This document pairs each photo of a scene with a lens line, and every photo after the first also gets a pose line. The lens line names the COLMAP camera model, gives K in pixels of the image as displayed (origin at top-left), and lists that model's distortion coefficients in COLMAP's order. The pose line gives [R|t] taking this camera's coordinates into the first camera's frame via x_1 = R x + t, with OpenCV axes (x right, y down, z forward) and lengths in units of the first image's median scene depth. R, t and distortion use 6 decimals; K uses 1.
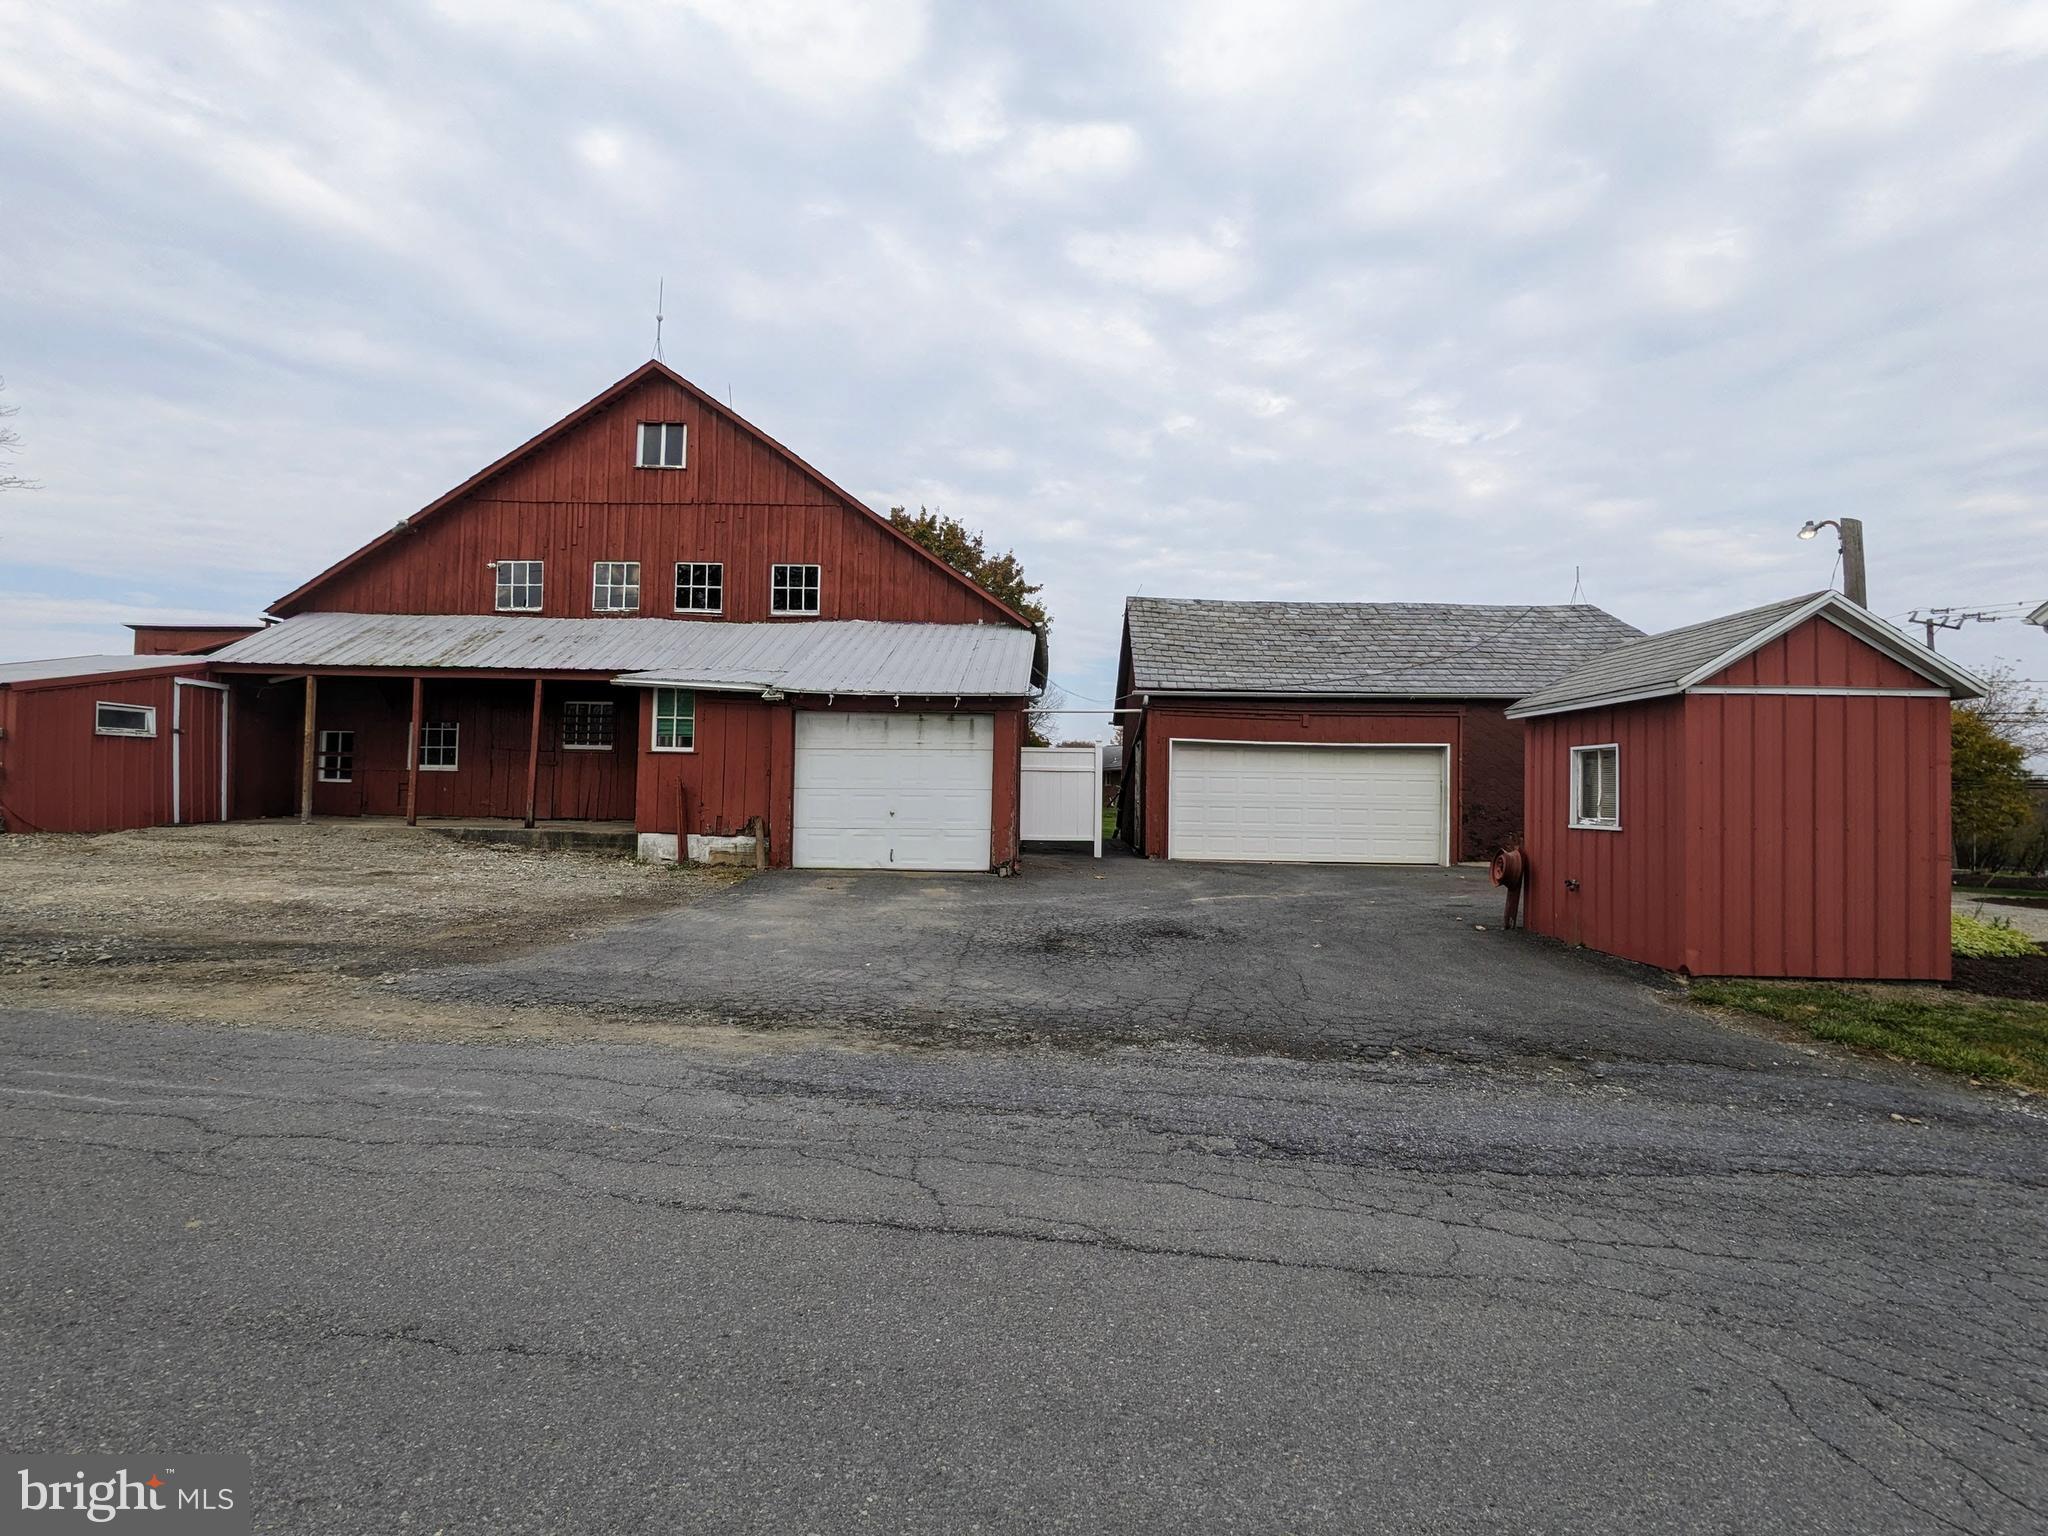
lens RADIAL K [[982.5, 0, 1003.2], [0, 982.5, 778.1], [0, 0, 1]] dist [0.004179, 0.001740]
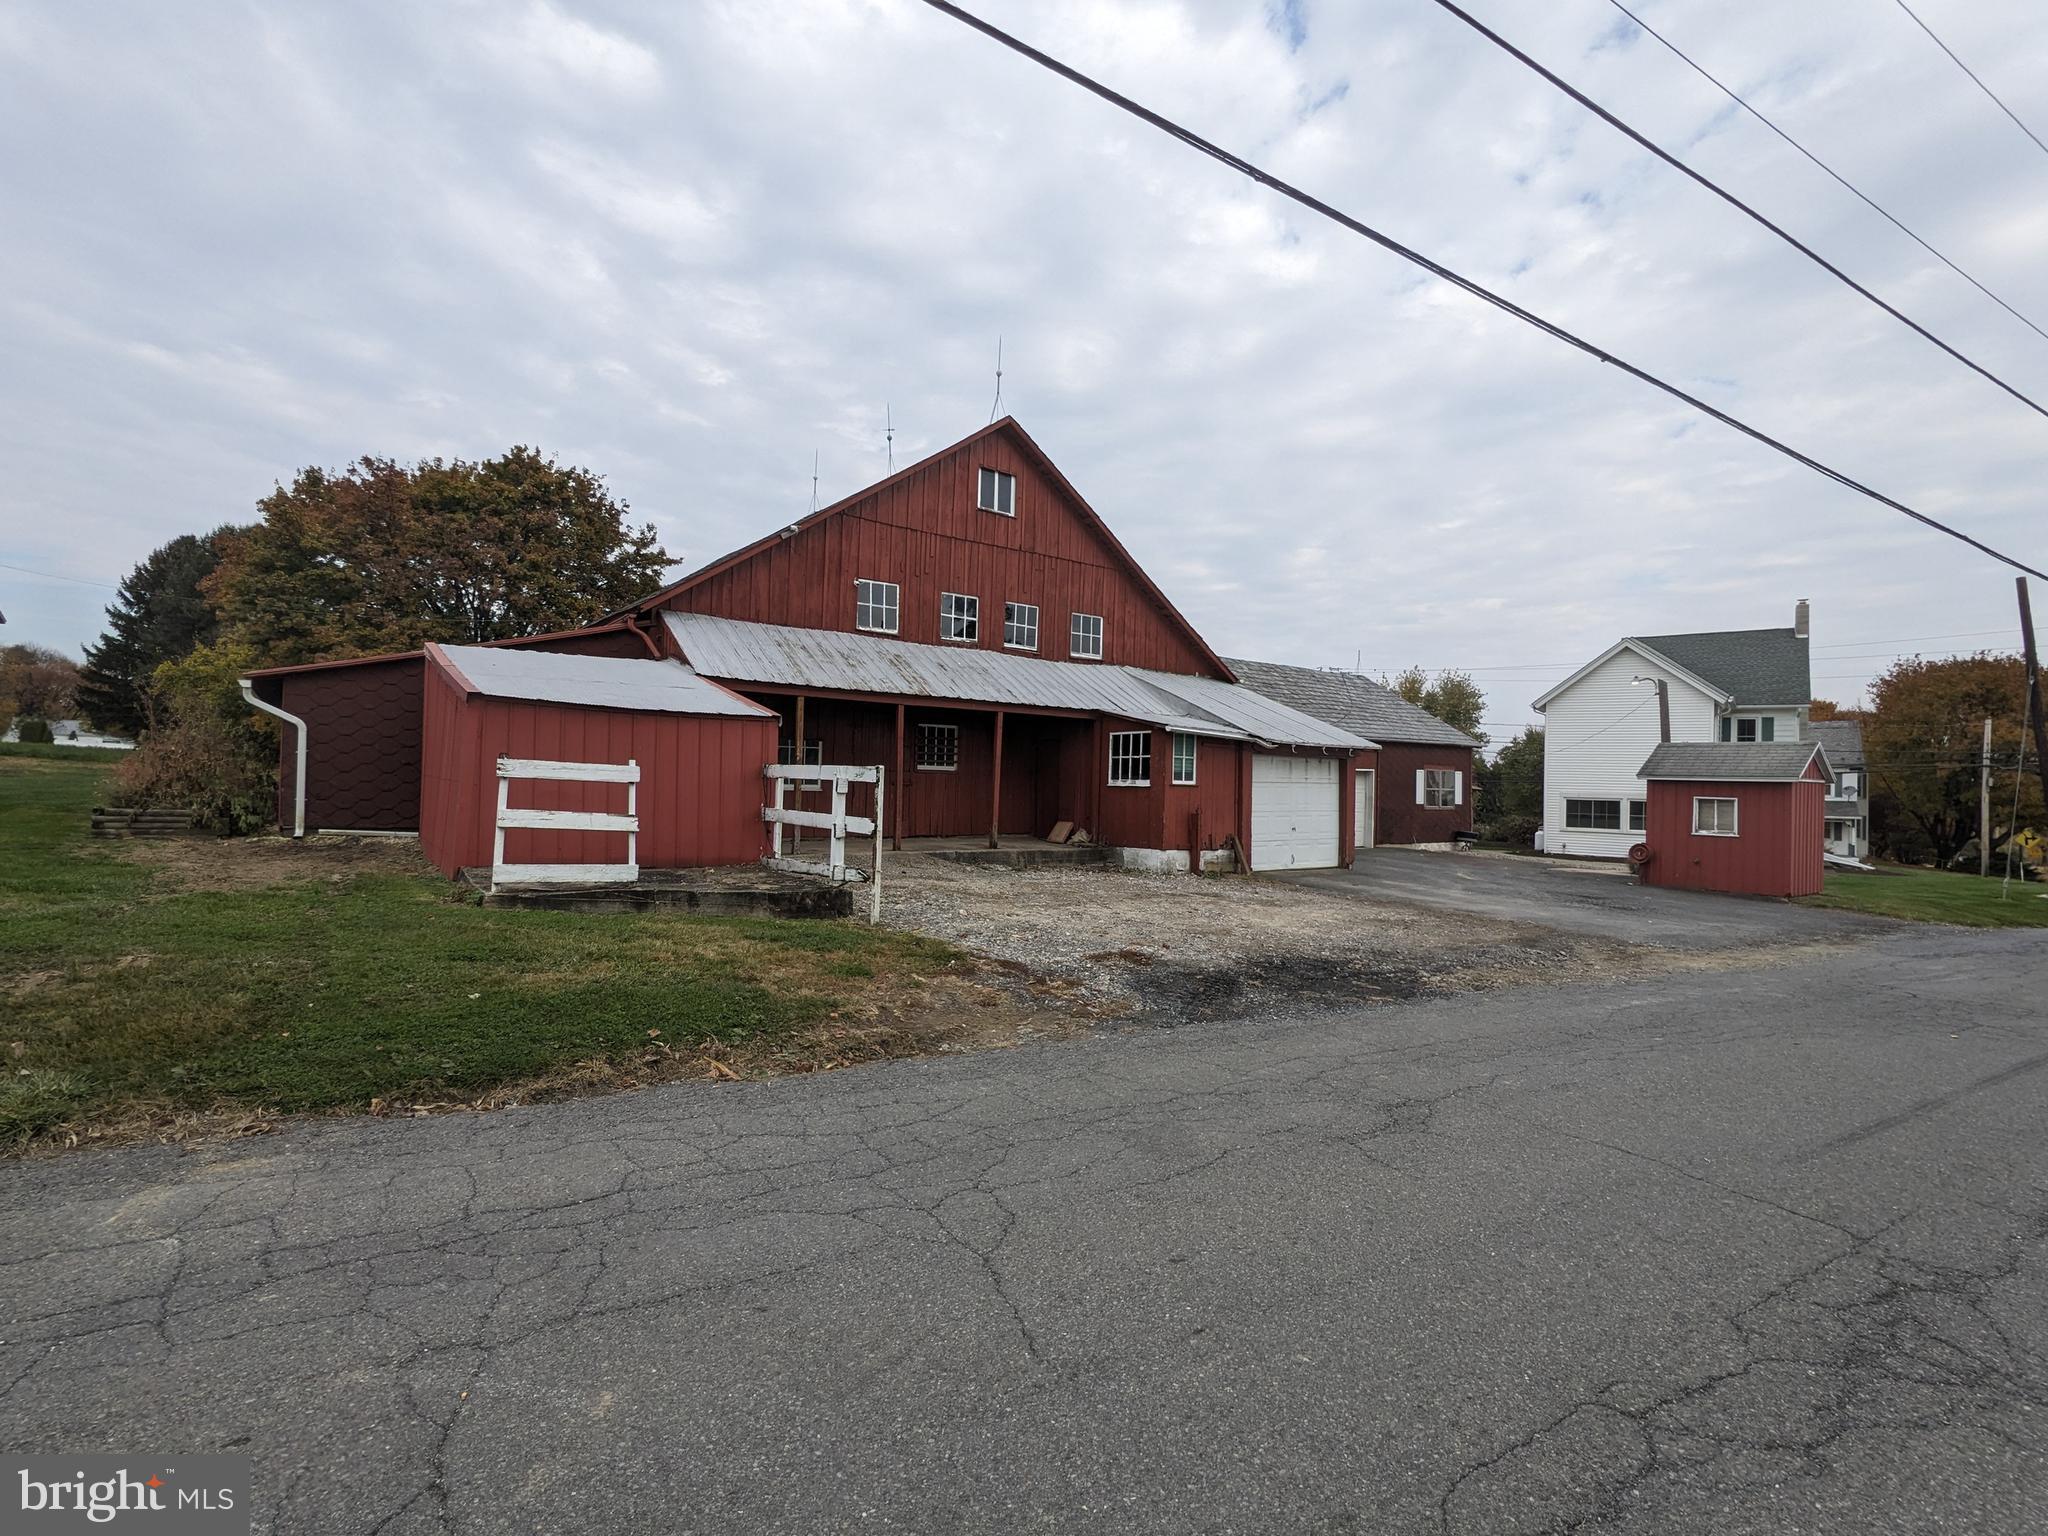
lens RADIAL K [[1000.4, 0, 1008.8], [0, 1000.4, 774.3], [0, 0, 1]] dist [0.010876, 0.002088]
pose [[0.788592, 0.005026, 0.614897, -1.017355], [-0.022931, 0.999511, 0.021239, -0.048925], [-0.614490, -0.030849, 0.788322, 0.104350]]
